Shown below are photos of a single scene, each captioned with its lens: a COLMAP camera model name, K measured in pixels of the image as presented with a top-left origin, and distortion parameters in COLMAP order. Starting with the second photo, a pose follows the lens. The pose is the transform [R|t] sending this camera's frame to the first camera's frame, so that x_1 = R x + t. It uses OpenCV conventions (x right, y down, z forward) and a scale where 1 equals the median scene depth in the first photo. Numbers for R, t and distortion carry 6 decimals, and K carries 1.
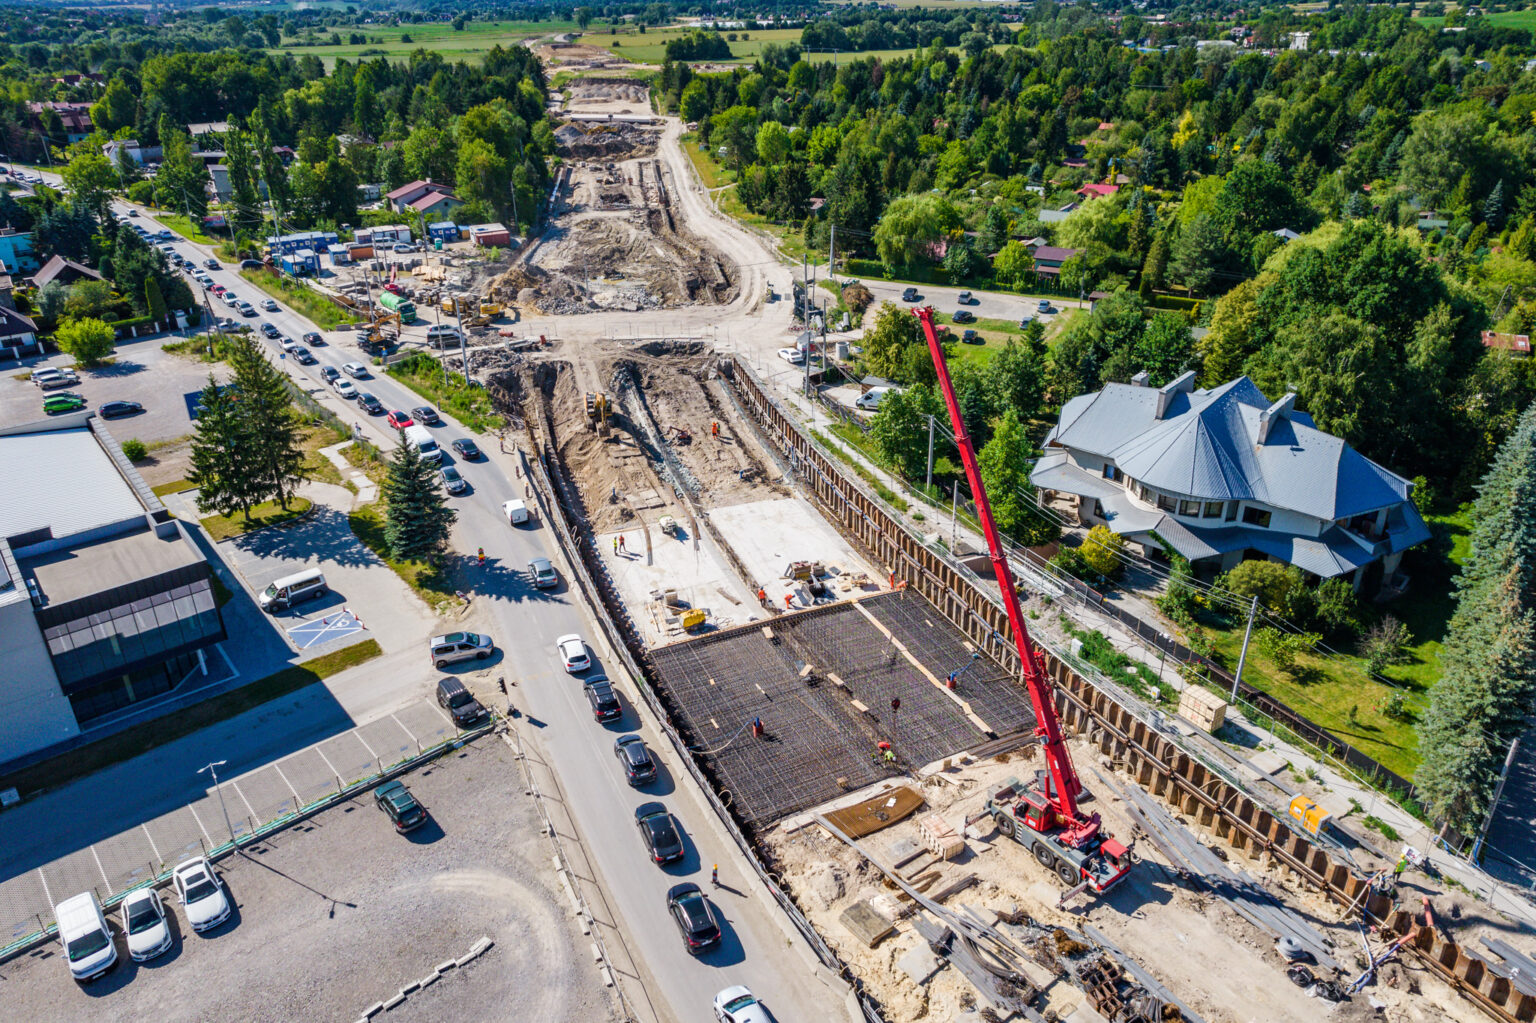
lens RADIAL K [[1049.7, 0, 768.0], [0, 1049.7, 511.5], [0, 0, 1]] dist [-0.090682, 0.093428]
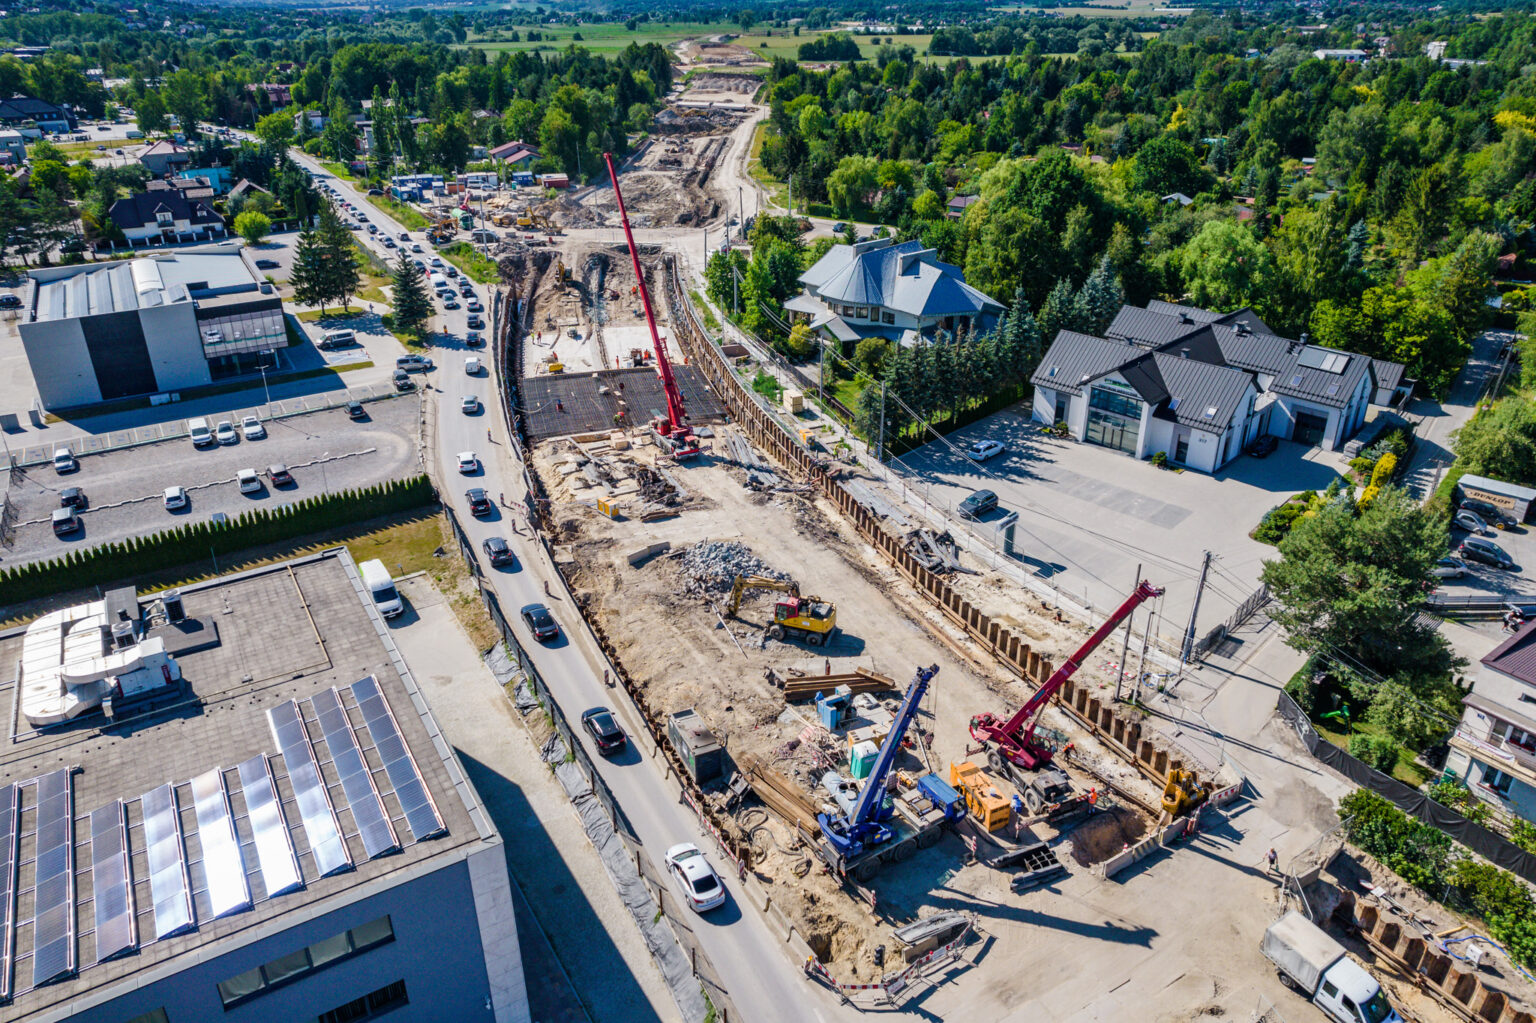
lens RADIAL K [[1049.7, 0, 768.0], [0, 1049.7, 511.5], [0, 0, 1]] dist [-0.090682, 0.093428]
pose [[0.987069, 0.077418, -0.140361, 0.242699], [-0.078028, 0.996951, 0.001162, 0.142967], [0.140023, 0.009805, 0.990100, -0.283781]]
